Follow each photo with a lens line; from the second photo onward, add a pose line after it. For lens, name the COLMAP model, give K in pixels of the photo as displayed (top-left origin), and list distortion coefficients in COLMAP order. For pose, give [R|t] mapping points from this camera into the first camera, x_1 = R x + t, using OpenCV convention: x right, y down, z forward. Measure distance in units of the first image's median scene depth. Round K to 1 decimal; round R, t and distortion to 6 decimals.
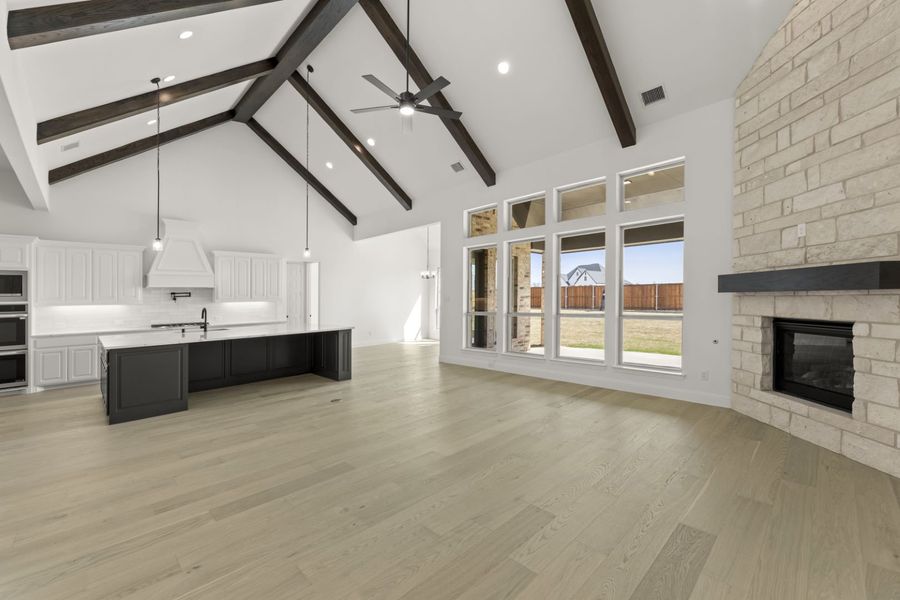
lens RADIAL K [[368.7, 0, 456.6], [0, 368.7, 268.8], [0, 0, 1]] dist [0.000996, 0.000192]
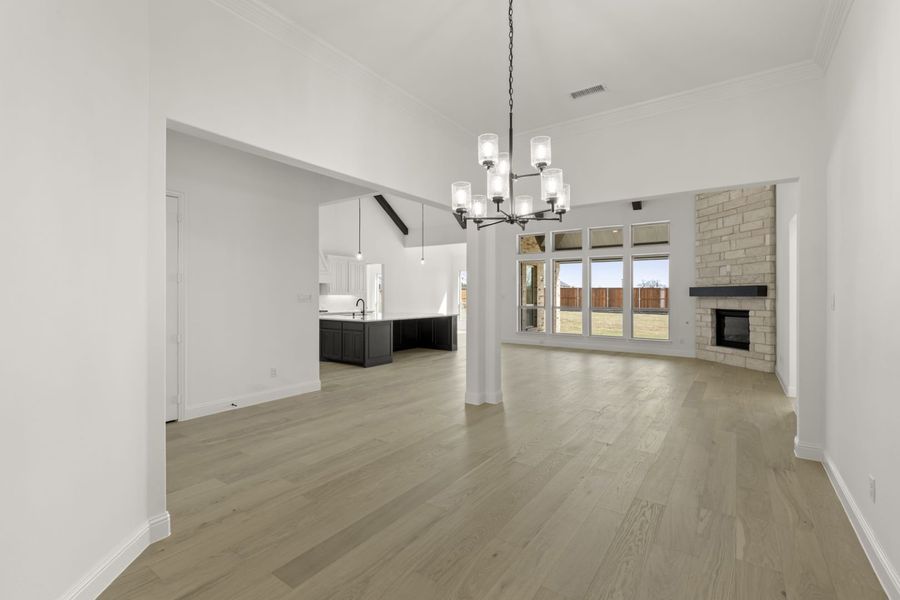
lens RADIAL K [[390.9, 0, 452.4], [0, 390.9, 241.0], [0, 0, 1]] dist [0.000277, -0.000235]
pose [[0.986117, 0.046124, 0.159517, -0.929391], [-0.035987, 0.997180, -0.065860, -0.049127], [-0.162105, 0.059205, 0.984996, -0.902755]]
